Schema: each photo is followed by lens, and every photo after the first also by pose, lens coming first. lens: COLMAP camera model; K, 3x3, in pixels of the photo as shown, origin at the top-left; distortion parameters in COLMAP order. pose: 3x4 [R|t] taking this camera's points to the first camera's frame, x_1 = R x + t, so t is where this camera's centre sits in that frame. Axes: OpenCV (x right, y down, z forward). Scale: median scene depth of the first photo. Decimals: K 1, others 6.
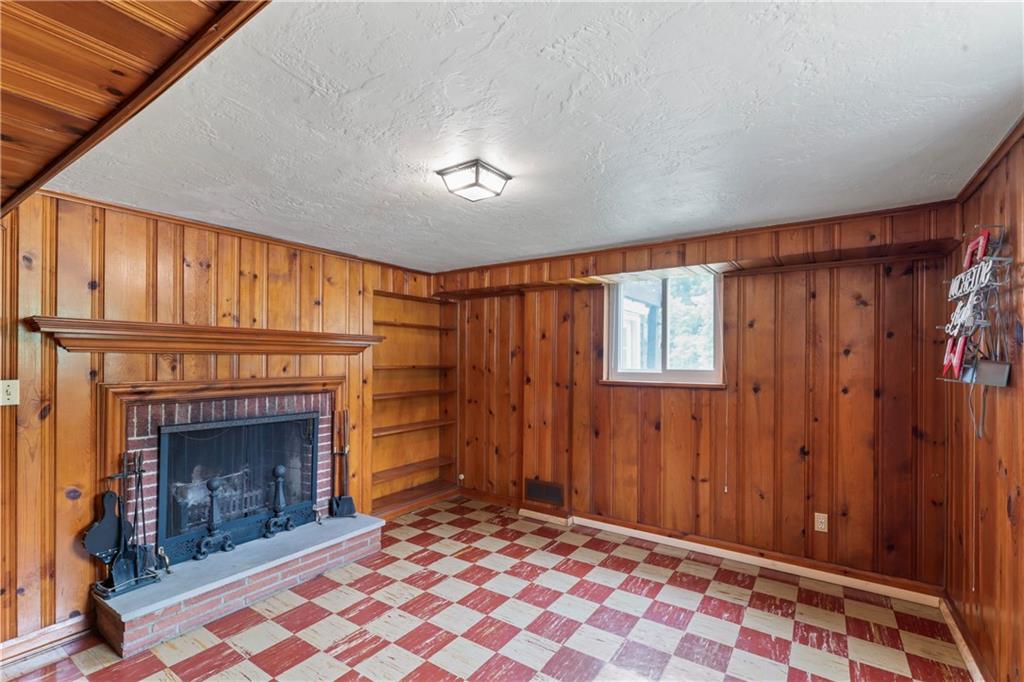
lens RADIAL K [[473.8, 0, 501.4], [0, 473.8, 361.8], [0, 0, 1]] dist [0.003055, -0.000200]
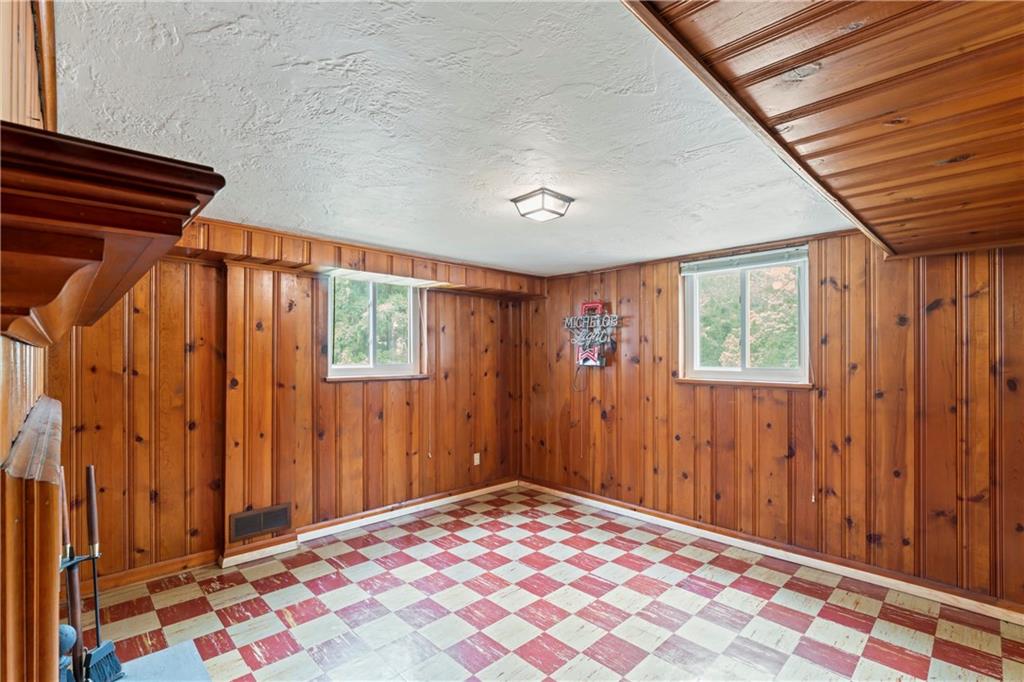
lens RADIAL K [[473.8, 0, 523.9], [0, 473.8, 356.0], [0, 0, 1]] dist [0.003055, -0.000200]
pose [[0.167449, -0.005309, 0.985866, -0.762606], [0.001473, 0.999986, 0.005135, -0.009449], [-0.985880, 0.000593, 0.167455, 0.527448]]
